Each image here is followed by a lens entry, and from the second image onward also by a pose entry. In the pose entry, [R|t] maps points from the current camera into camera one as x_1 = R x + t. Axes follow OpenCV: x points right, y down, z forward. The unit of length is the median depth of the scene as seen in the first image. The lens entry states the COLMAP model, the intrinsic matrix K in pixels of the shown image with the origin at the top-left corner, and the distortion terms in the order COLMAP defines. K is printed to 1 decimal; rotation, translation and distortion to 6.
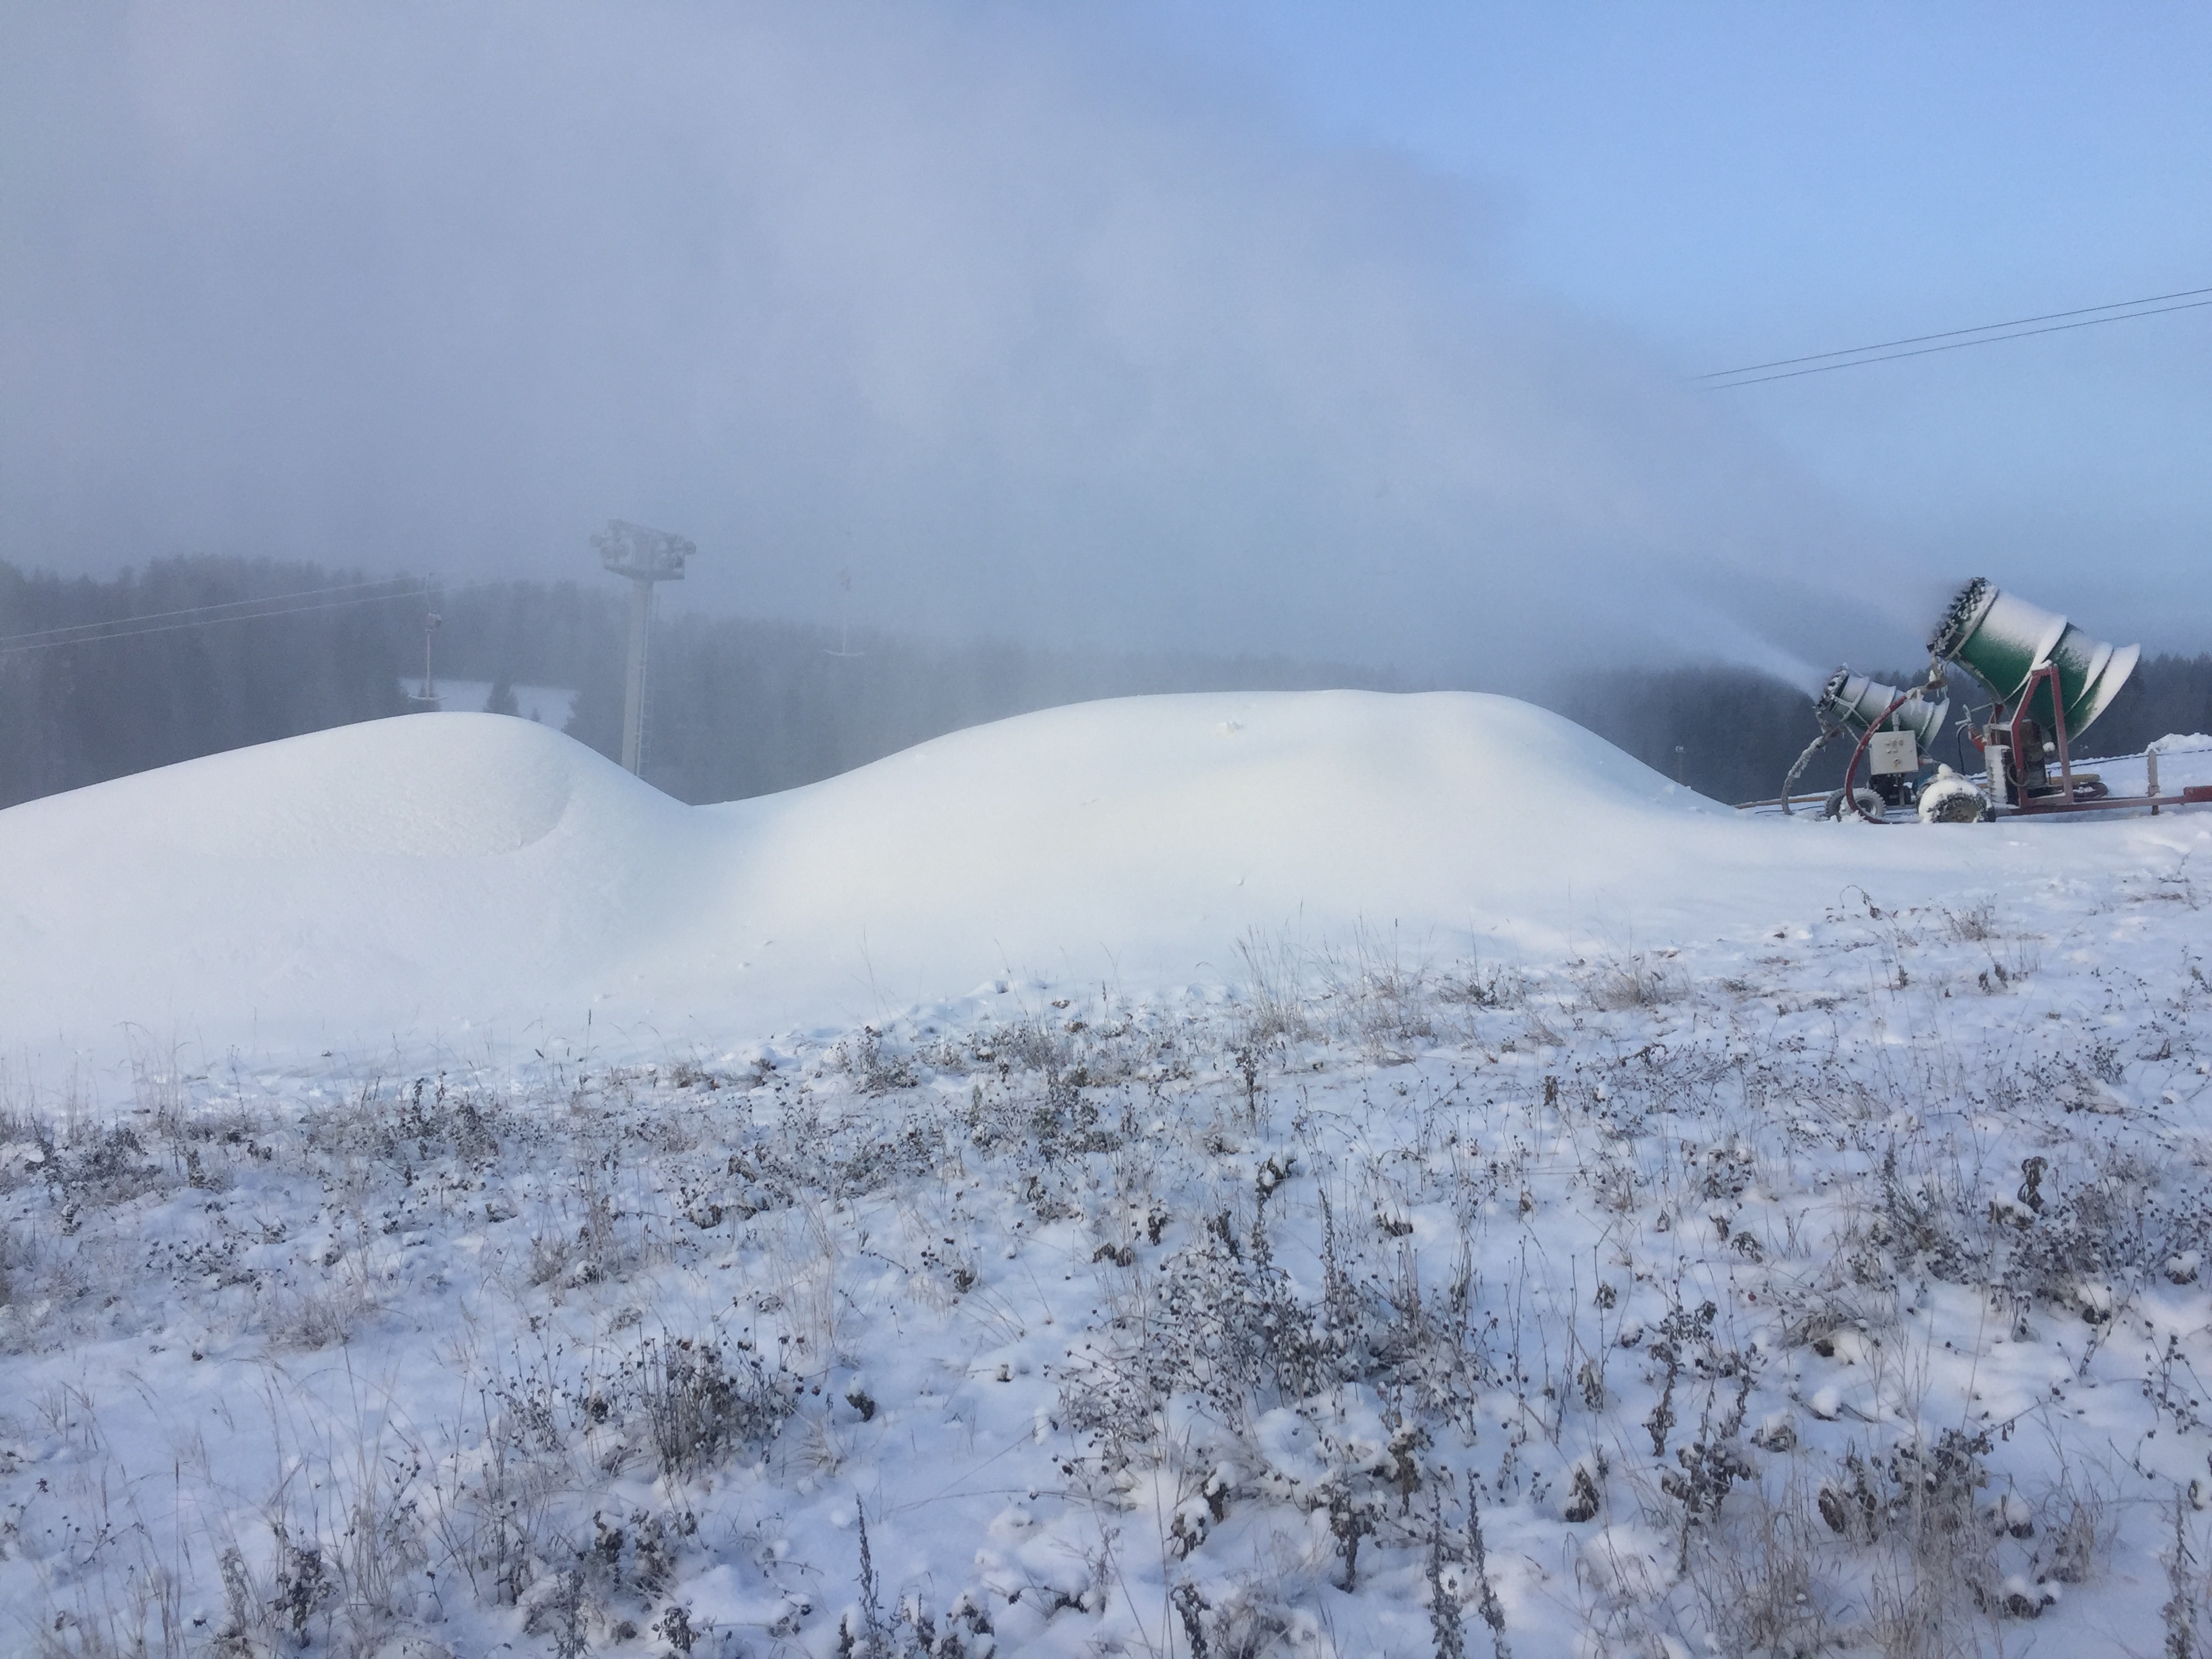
lens RADIAL K [[1910.3, 0, 1099.6], [0, 1910.3, 825.6], [0, 0, 1]] dist [0.060528, -0.003754]
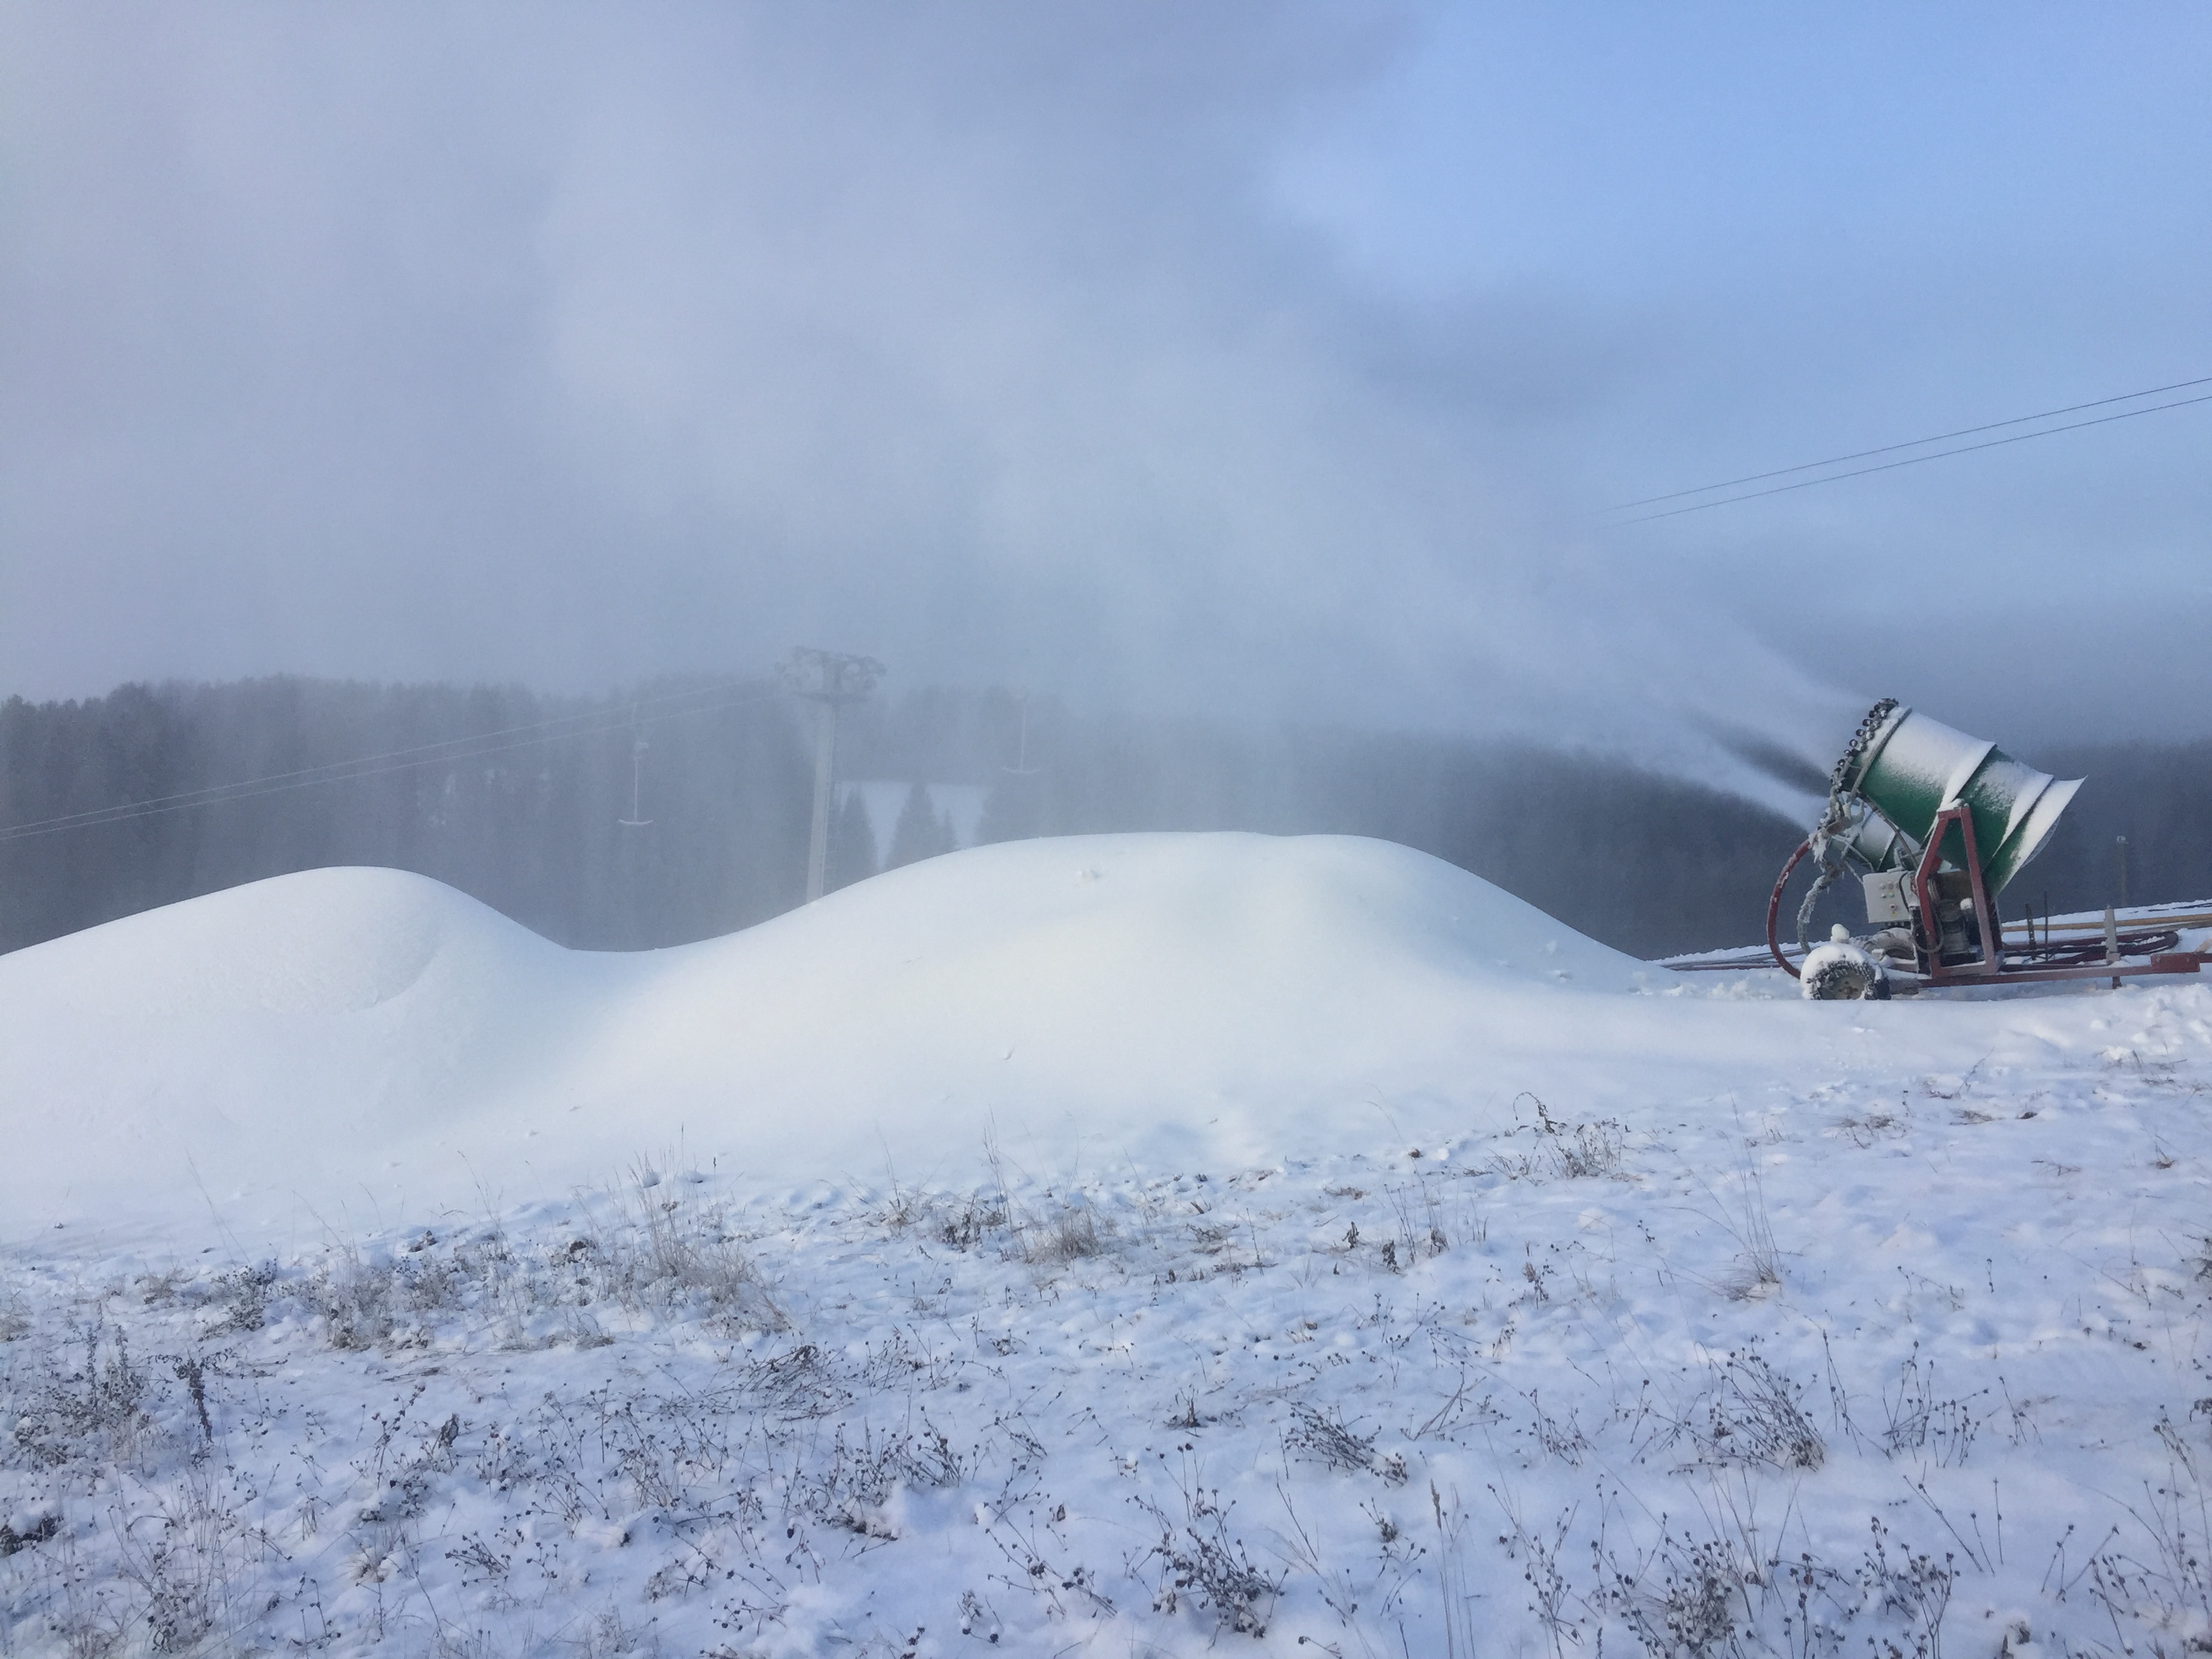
lens RADIAL K [[1910.3, 0, 1108.6], [0, 1910.3, 832.0], [0, 0, 1]] dist [0.060528, -0.003754]
pose [[0.971729, -0.012582, -0.235765, 0.328880], [0.002628, 0.999094, -0.042487, -0.037097], [0.236086, 0.040666, 0.970881, 0.123147]]
